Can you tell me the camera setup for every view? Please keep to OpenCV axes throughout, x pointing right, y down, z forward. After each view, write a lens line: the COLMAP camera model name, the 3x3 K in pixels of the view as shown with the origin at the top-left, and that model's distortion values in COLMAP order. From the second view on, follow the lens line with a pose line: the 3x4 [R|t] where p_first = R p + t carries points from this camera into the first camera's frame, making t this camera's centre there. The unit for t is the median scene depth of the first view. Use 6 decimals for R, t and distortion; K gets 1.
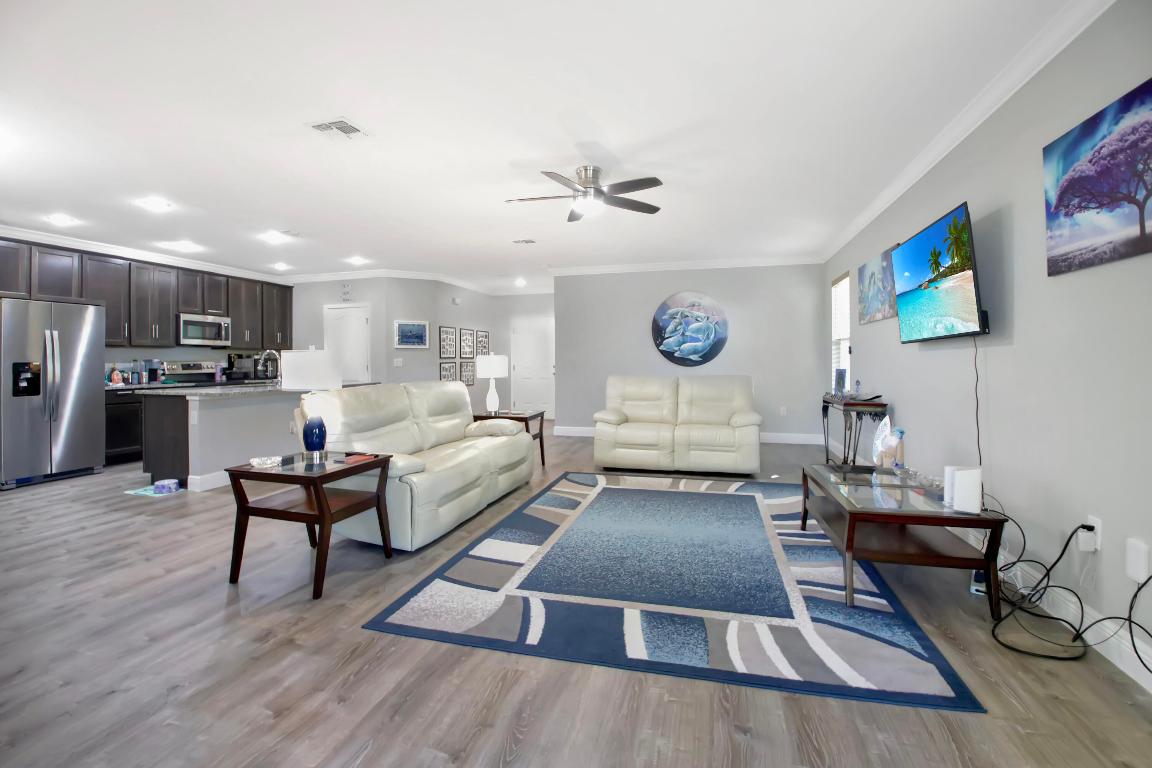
lens RADIAL K [[522.7, 0, 586.4], [0, 522.7, 360.0], [0, 0, 1]] dist [-0.042468, -0.000688]
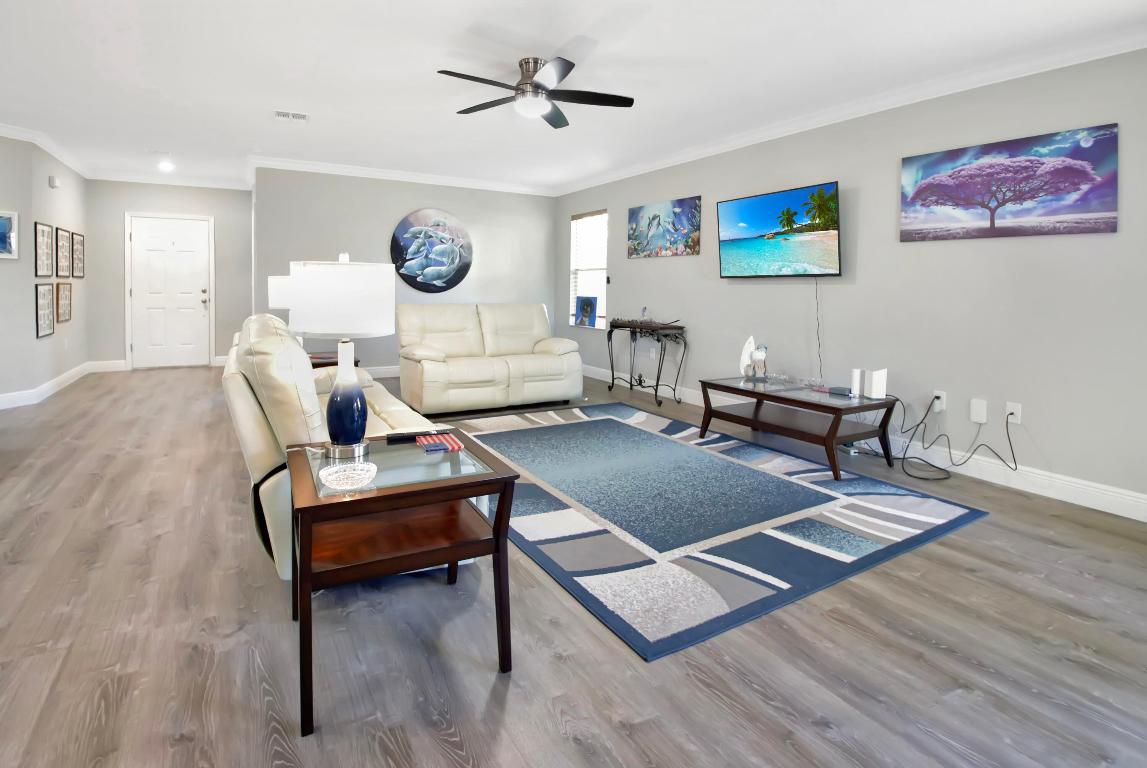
lens RADIAL K [[555.7, 0, 556.0], [0, 555.7, 305.7], [0, 0, 1]] dist [-0.032044, -0.001682]
pose [[0.709266, -0.011667, 0.704844, -0.430440], [-0.018489, 0.999211, 0.035145, -0.003842], [-0.704698, -0.037959, 0.708491, 0.224449]]
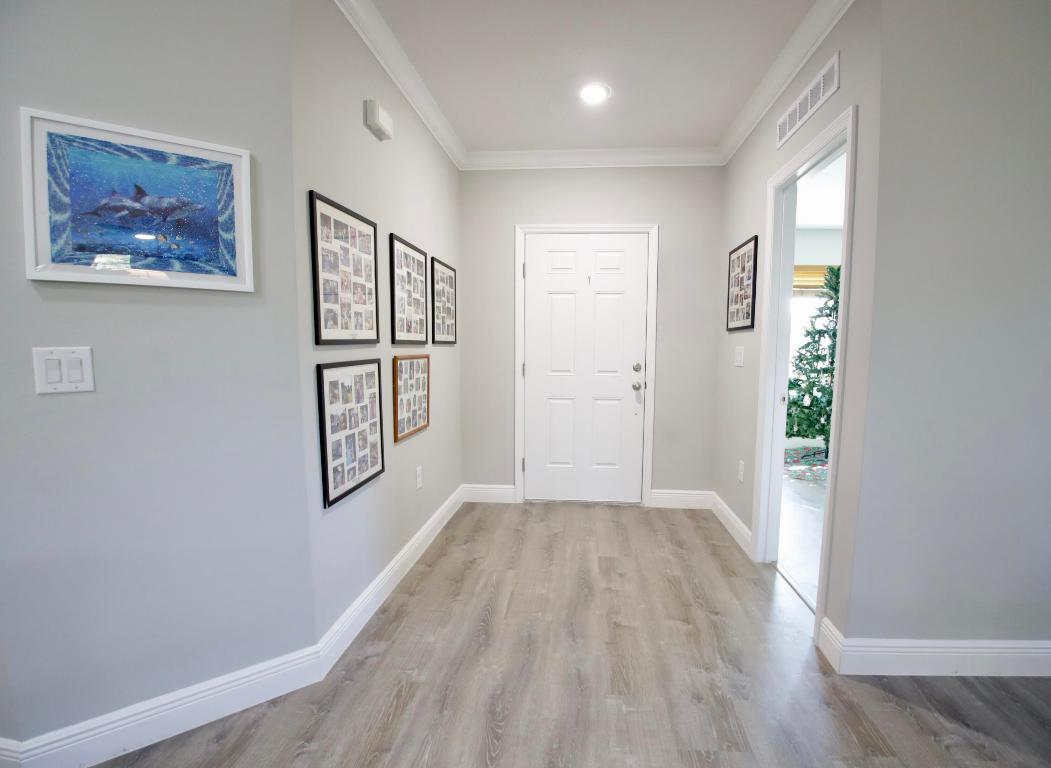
lens RADIAL K [[492.5, 0, 528.5], [0, 492.5, 391.7], [0, 0, 1]] dist [-0.041211, -0.000469]
pose [[0.990169, -0.009272, 0.139569, -0.325945], [-0.004172, 0.995399, 0.095722, -0.004795], [-0.139815, -0.095363, 0.985575, 1.153476]]
